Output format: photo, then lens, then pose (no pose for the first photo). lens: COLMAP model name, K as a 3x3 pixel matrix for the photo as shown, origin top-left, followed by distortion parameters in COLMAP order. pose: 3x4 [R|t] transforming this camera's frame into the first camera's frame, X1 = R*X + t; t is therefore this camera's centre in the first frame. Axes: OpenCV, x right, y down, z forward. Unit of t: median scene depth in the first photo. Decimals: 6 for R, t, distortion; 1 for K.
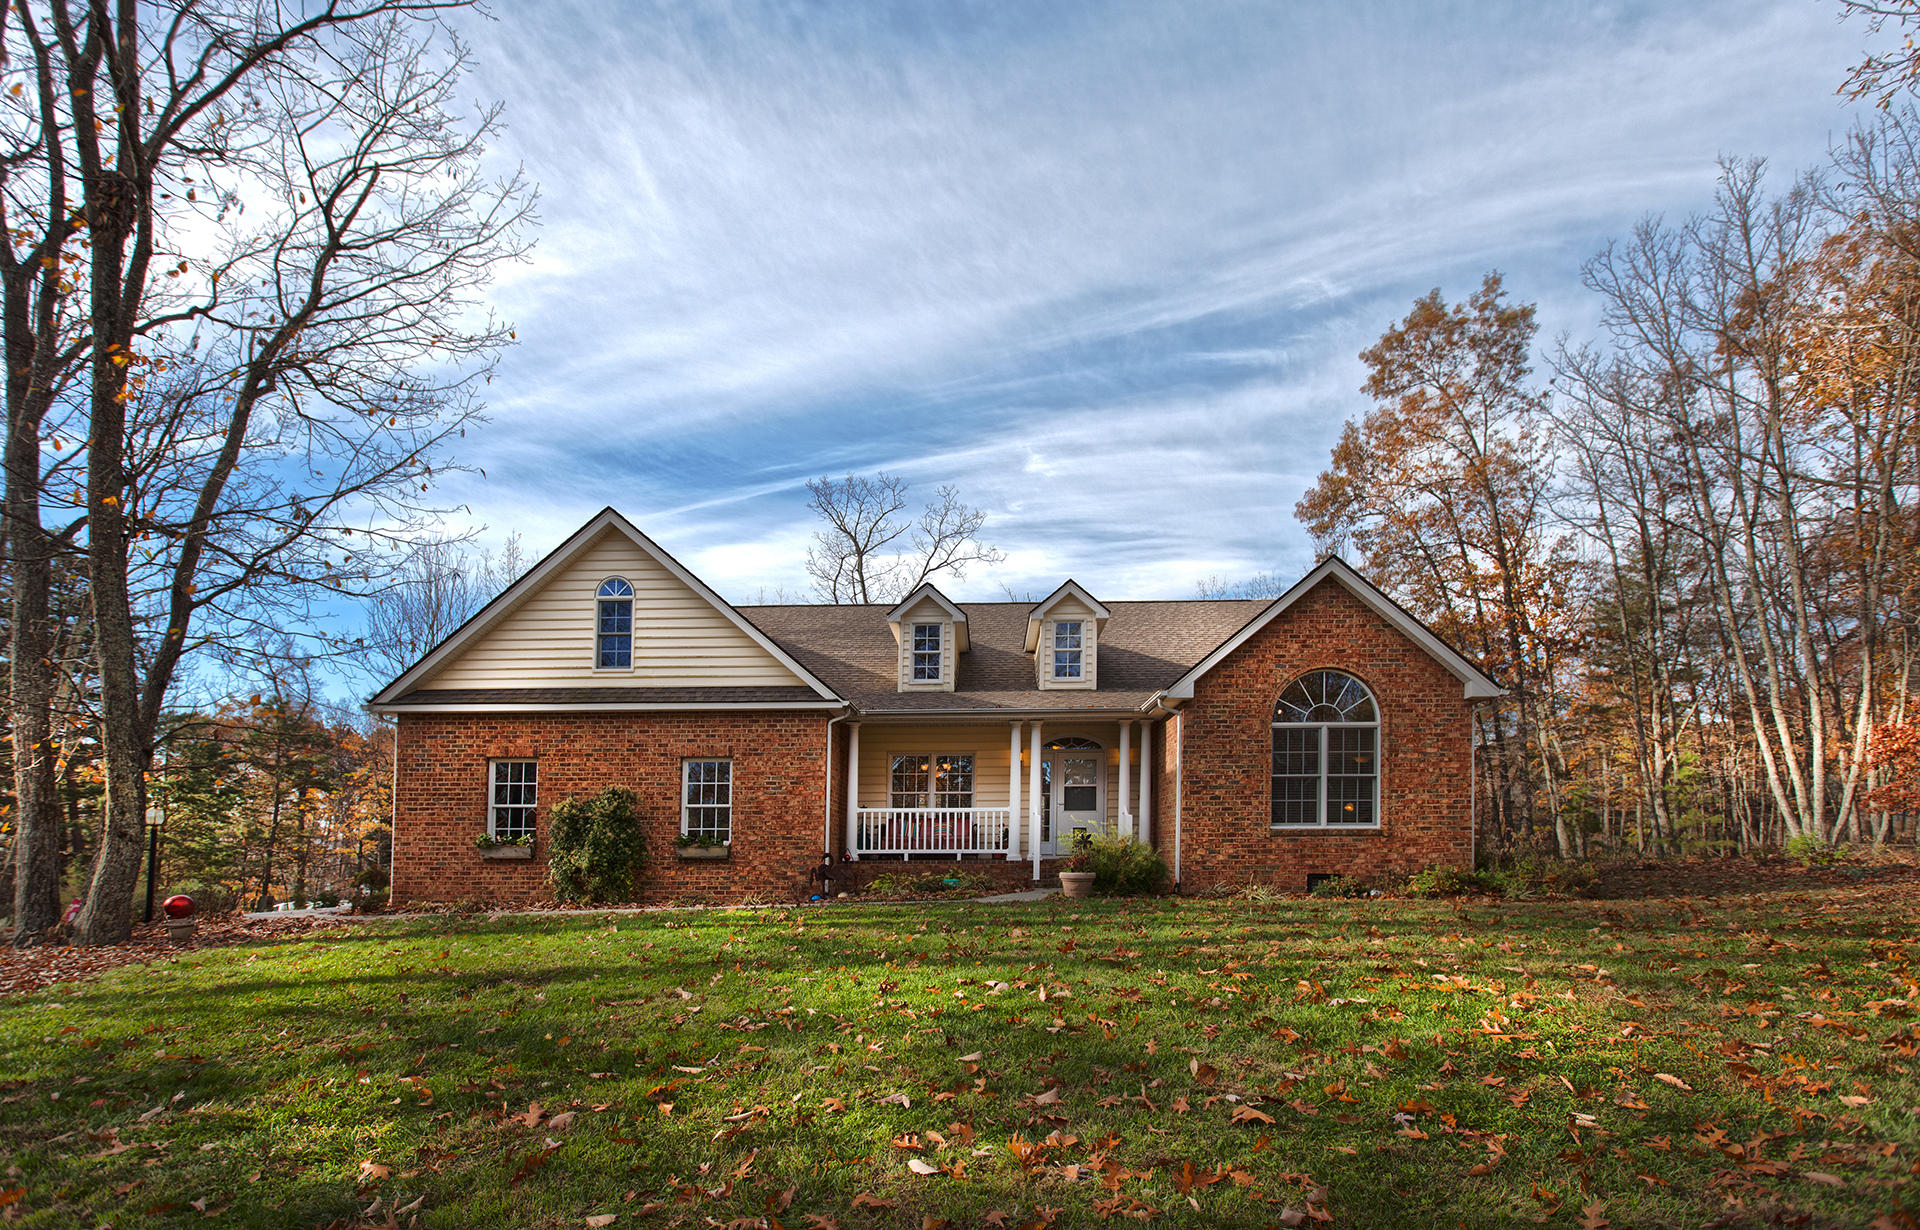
lens RADIAL K [[922.7, 0, 954.2], [0, 922.7, 833.1], [0, 0, 1]] dist [0.000507, -0.000266]
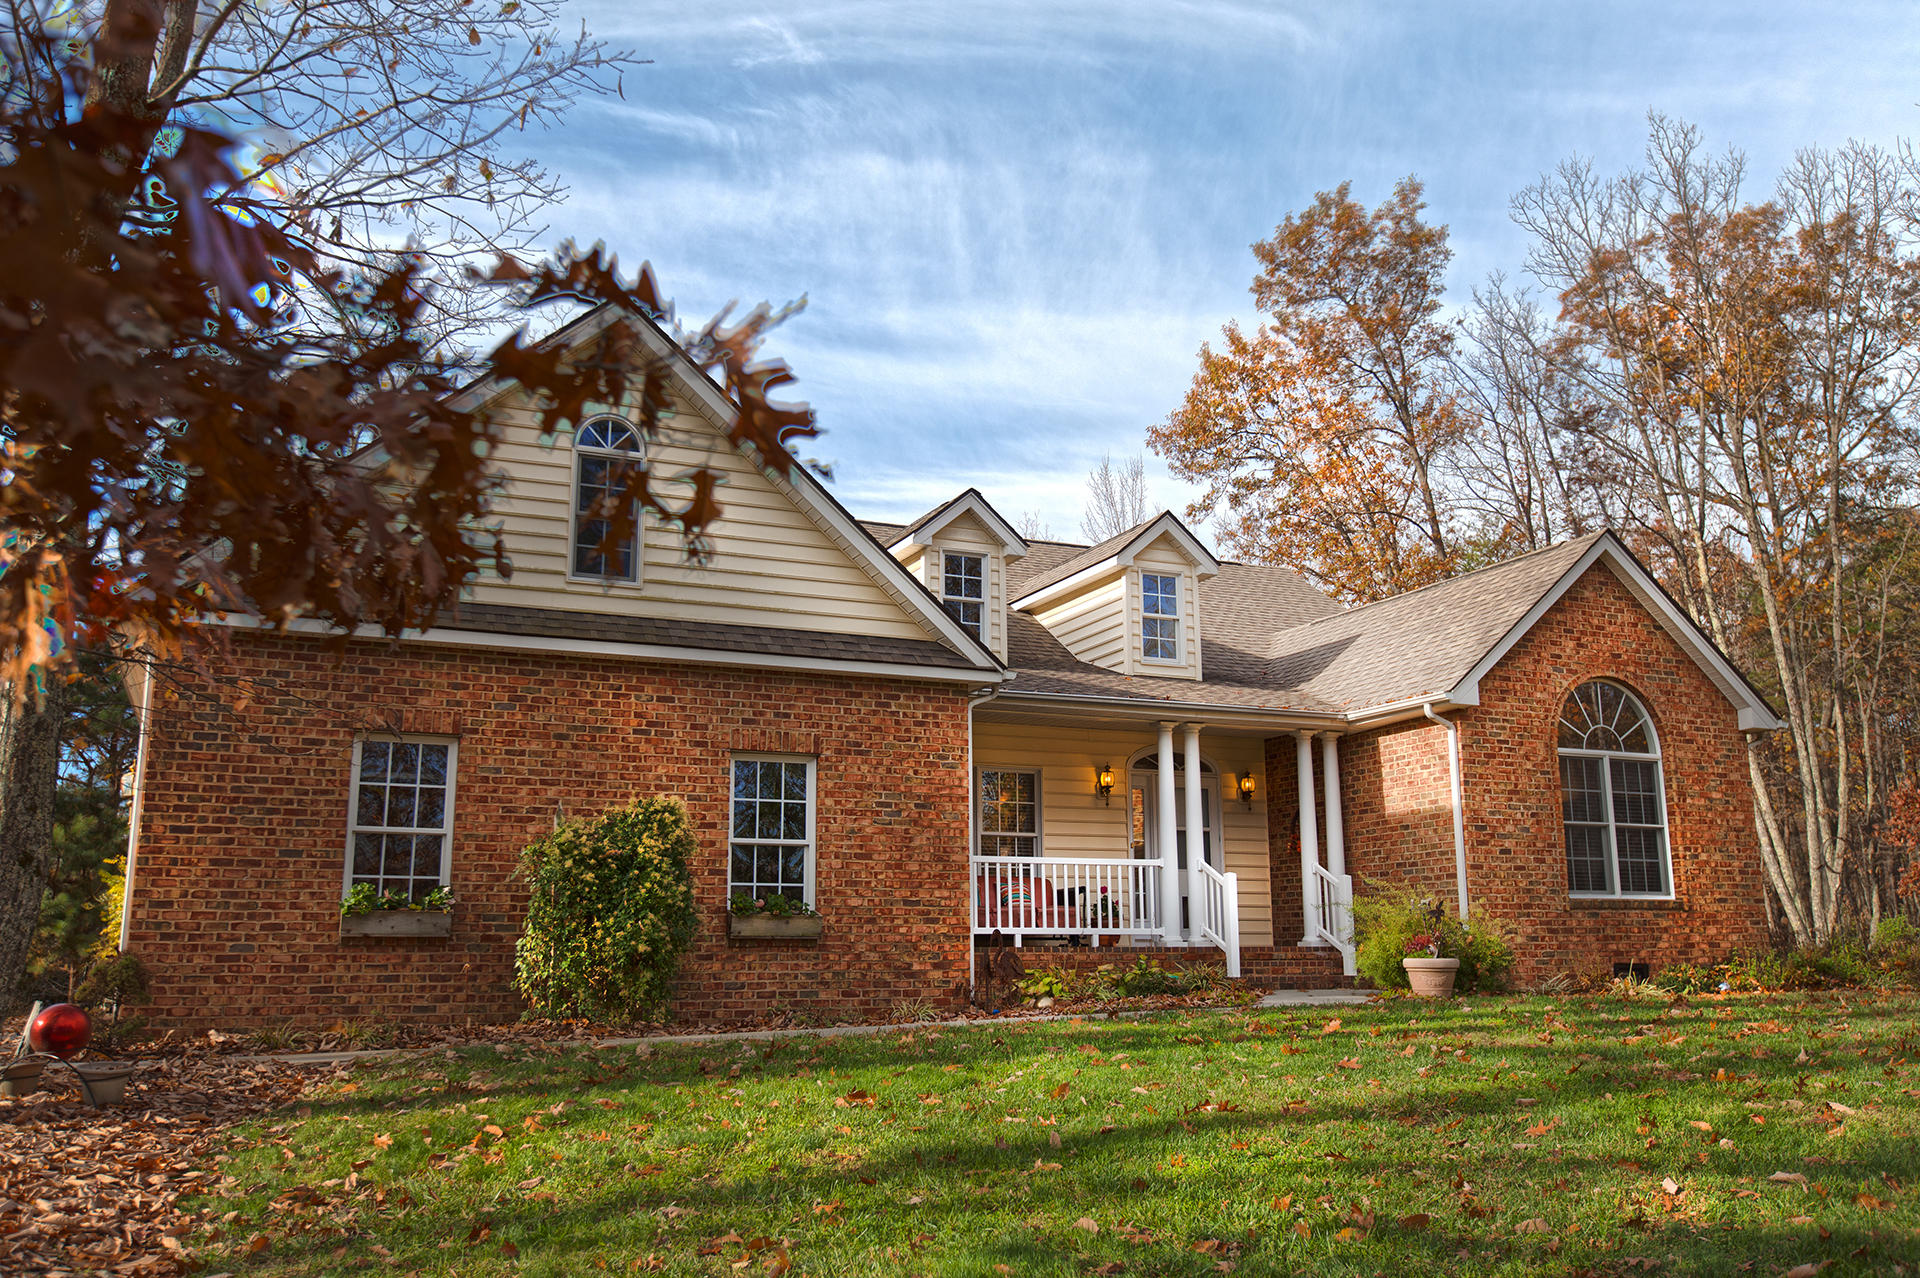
lens RADIAL K [[1628.6, 0, 917.1], [0, 1628.6, 631.0], [0, 0, 1]] dist [-0.000902, -0.005263]
pose [[0.896879, 0.086566, 0.433722, -0.616232], [-0.006259, 0.983044, -0.183262, 0.024166], [-0.442232, 0.161649, 0.882213, 0.088491]]
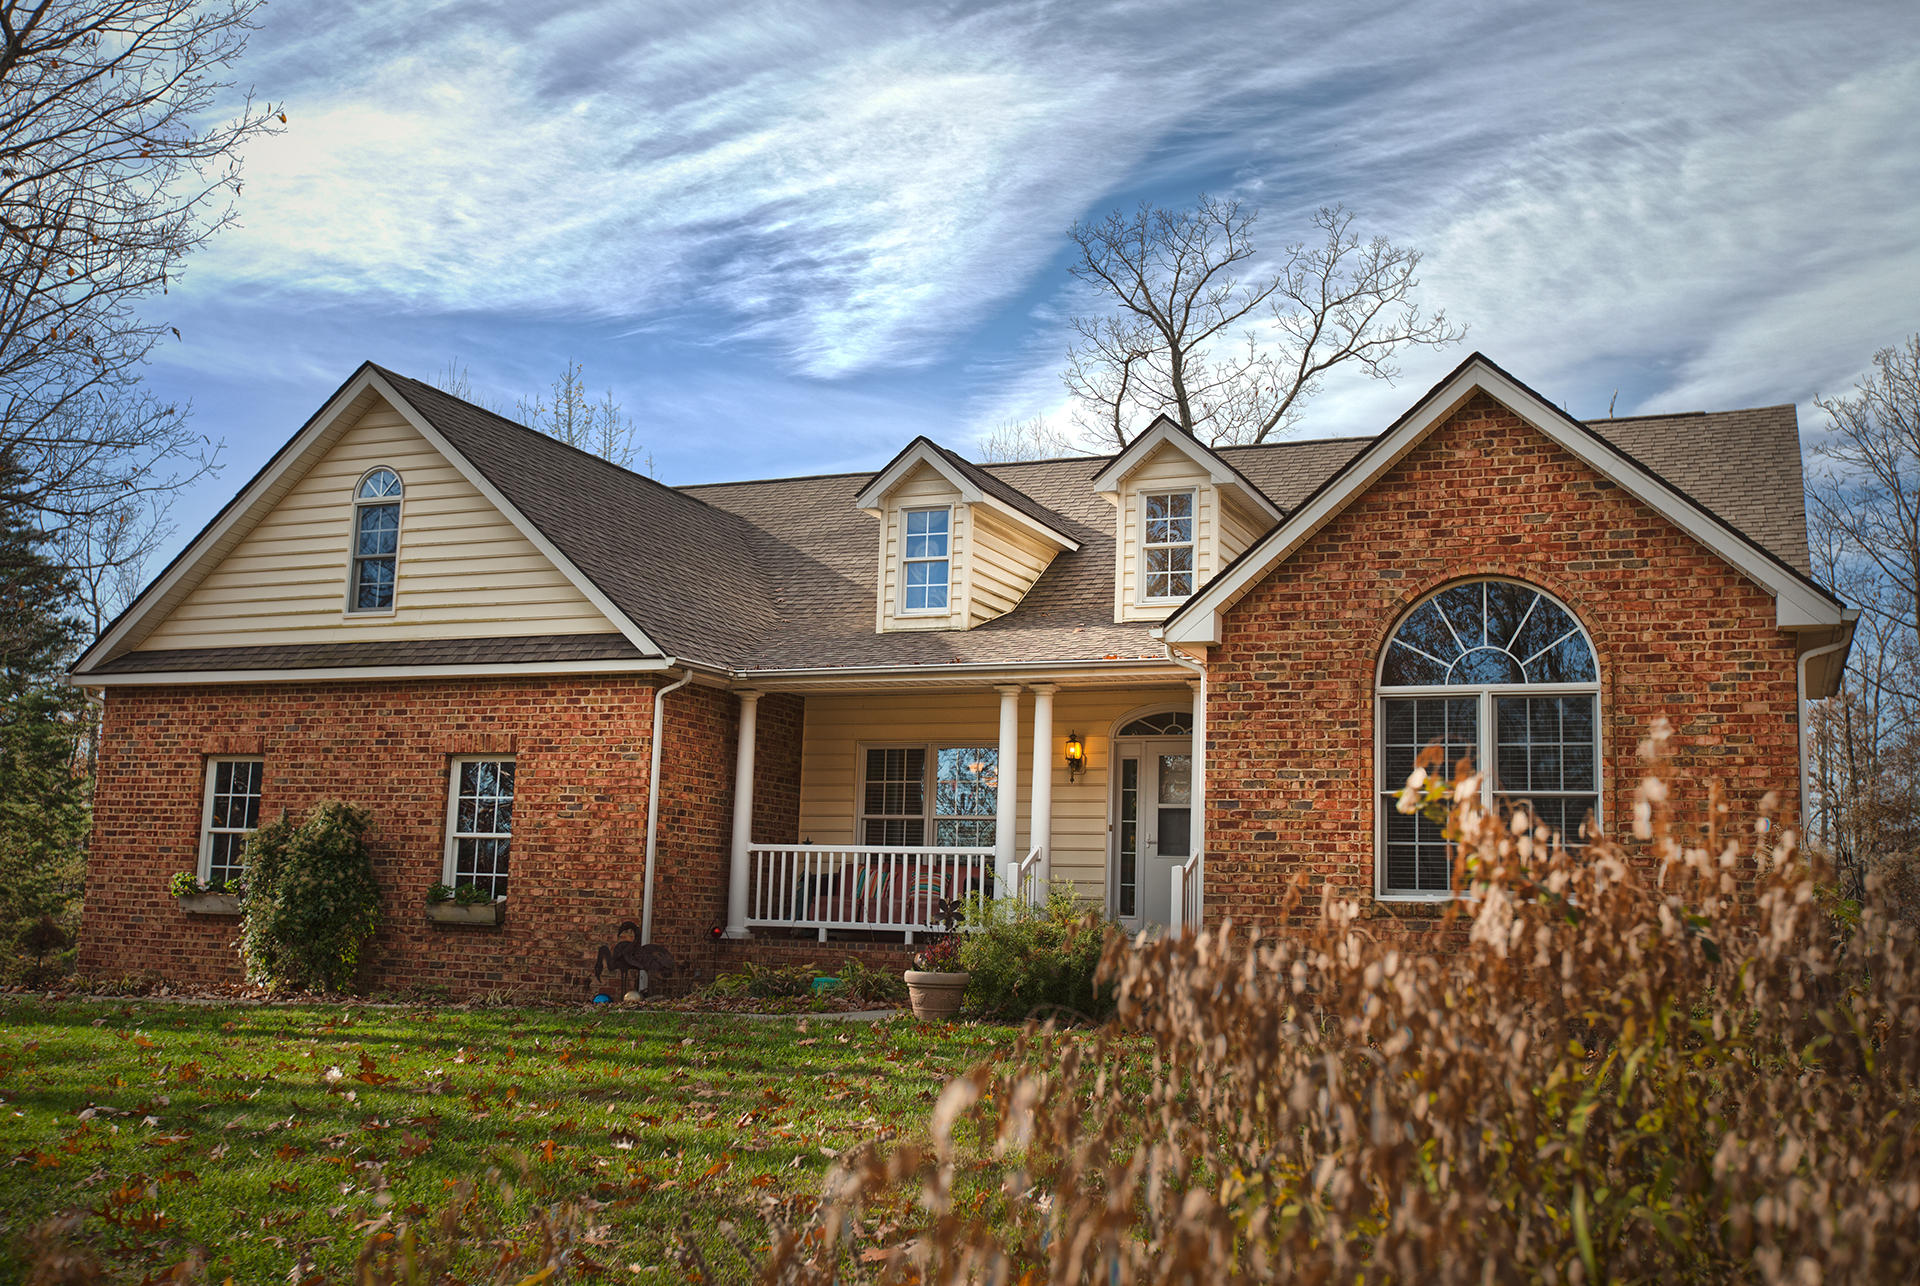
lens RADIAL K [[1919.4, 0, 960.0], [0, 1919.4, 643.0], [0, 0, 1]] dist [-0.007330, -0.013587]
pose [[0.928286, -0.021576, -0.371242, 0.481634], [-0.026053, 0.992089, -0.122804, -0.008757], [0.370954, 0.123670, 0.920380, -0.039859]]
